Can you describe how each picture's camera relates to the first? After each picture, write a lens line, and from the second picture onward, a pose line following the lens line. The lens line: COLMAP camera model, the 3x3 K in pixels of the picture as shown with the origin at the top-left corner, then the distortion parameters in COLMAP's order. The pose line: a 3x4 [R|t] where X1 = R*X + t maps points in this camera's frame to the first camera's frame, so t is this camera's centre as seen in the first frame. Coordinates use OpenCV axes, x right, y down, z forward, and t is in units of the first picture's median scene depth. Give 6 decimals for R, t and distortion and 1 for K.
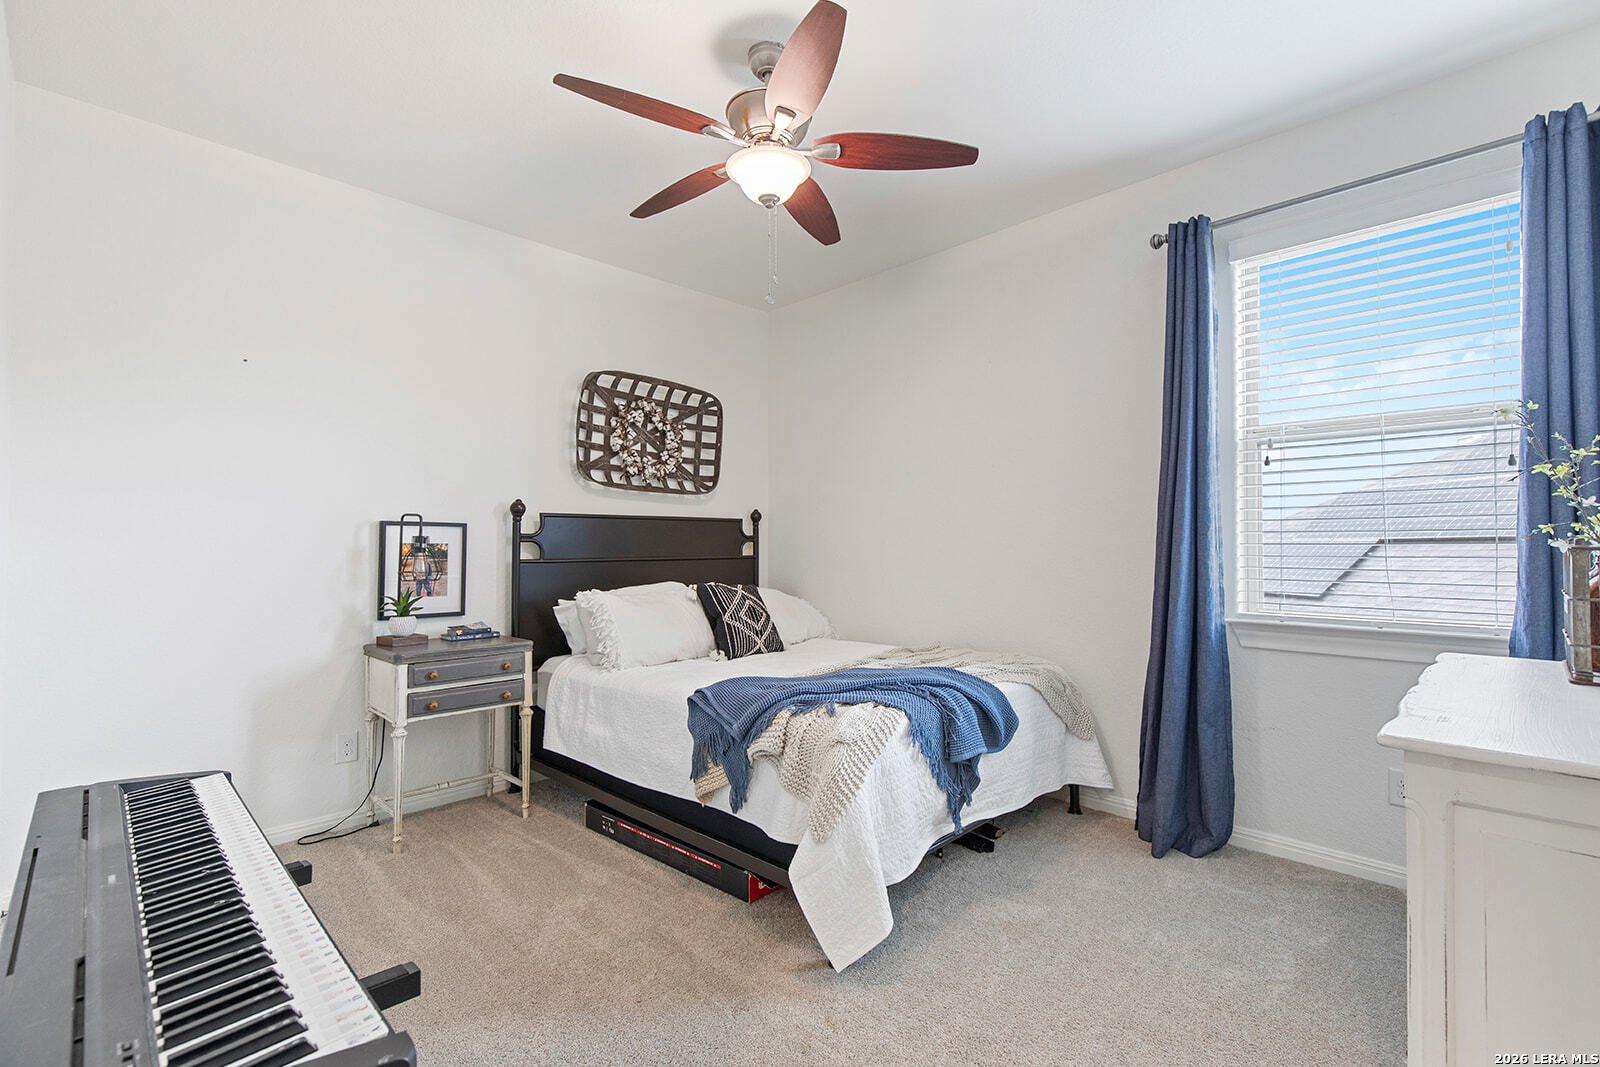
lens RADIAL K [[715.2, 0, 811.6], [0, 715.2, 533.4], [0, 0, 1]] dist [0.004253, -0.001810]
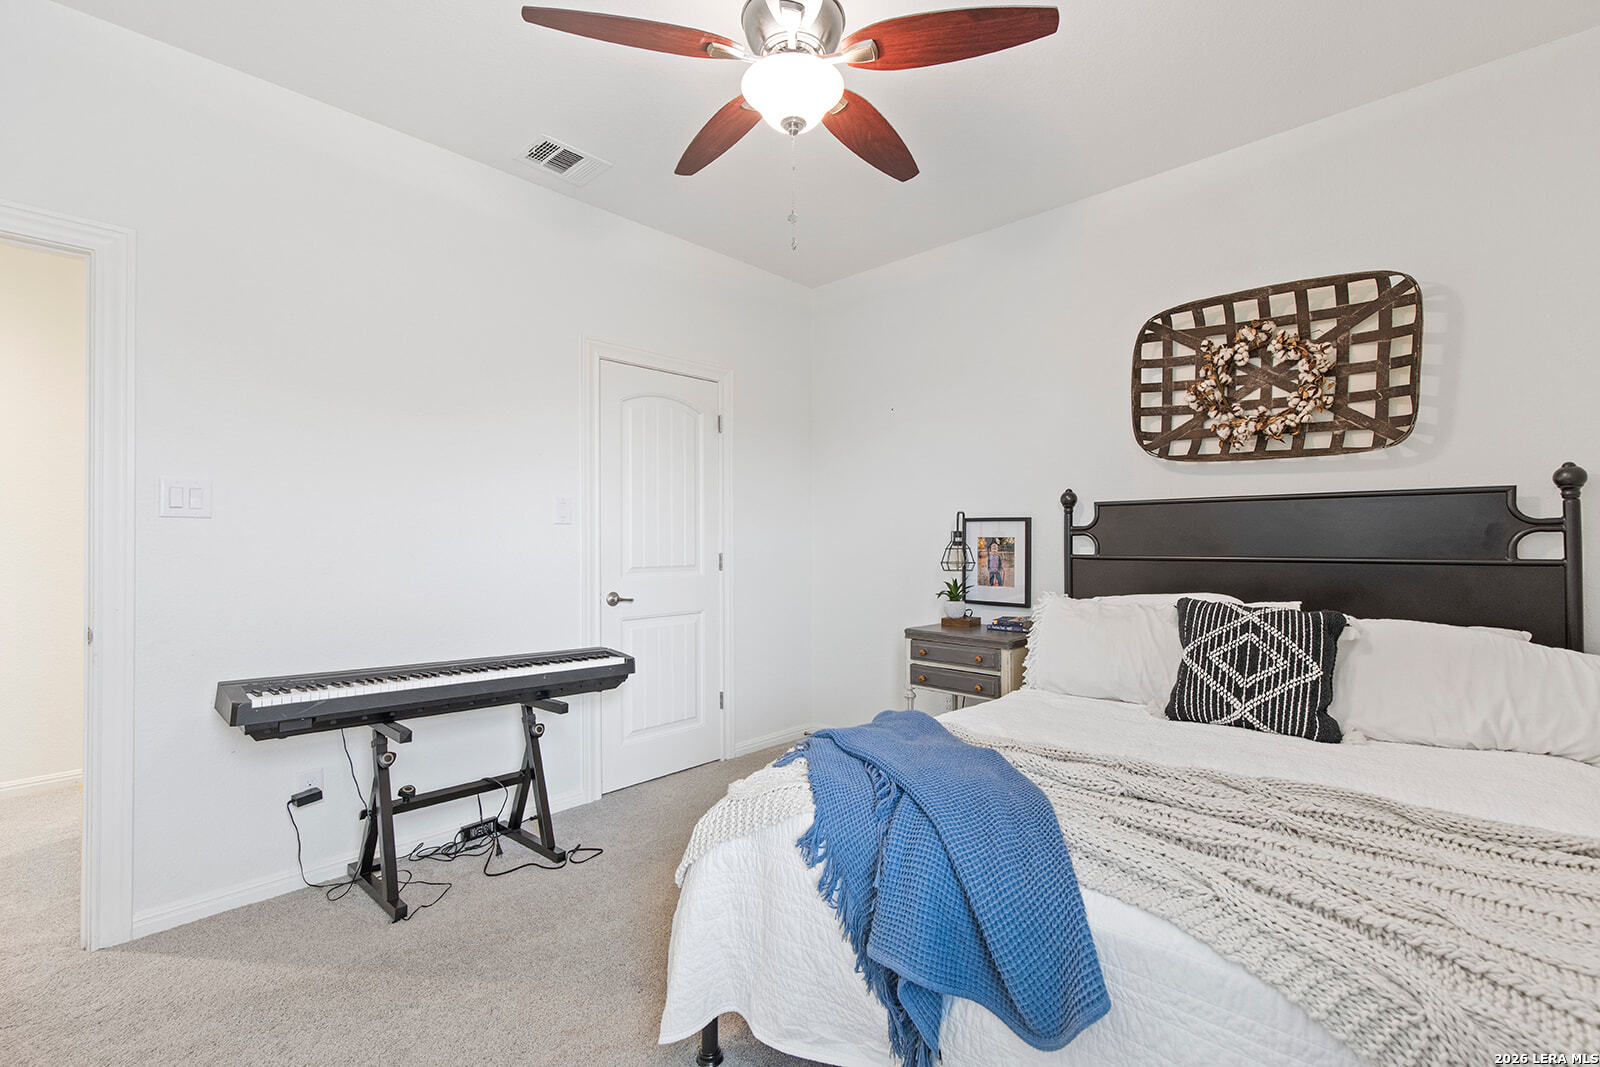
lens RADIAL K [[715.2, 0, 811.7], [0, 715.2, 537.3], [0, 0, 1]] dist [0.004253, -0.001810]
pose [[0.034565, 0.003954, -0.999395, 0.442701], [0.023500, 0.999712, 0.004768, 0.002130], [0.999126, -0.023650, 0.034462, 0.564743]]
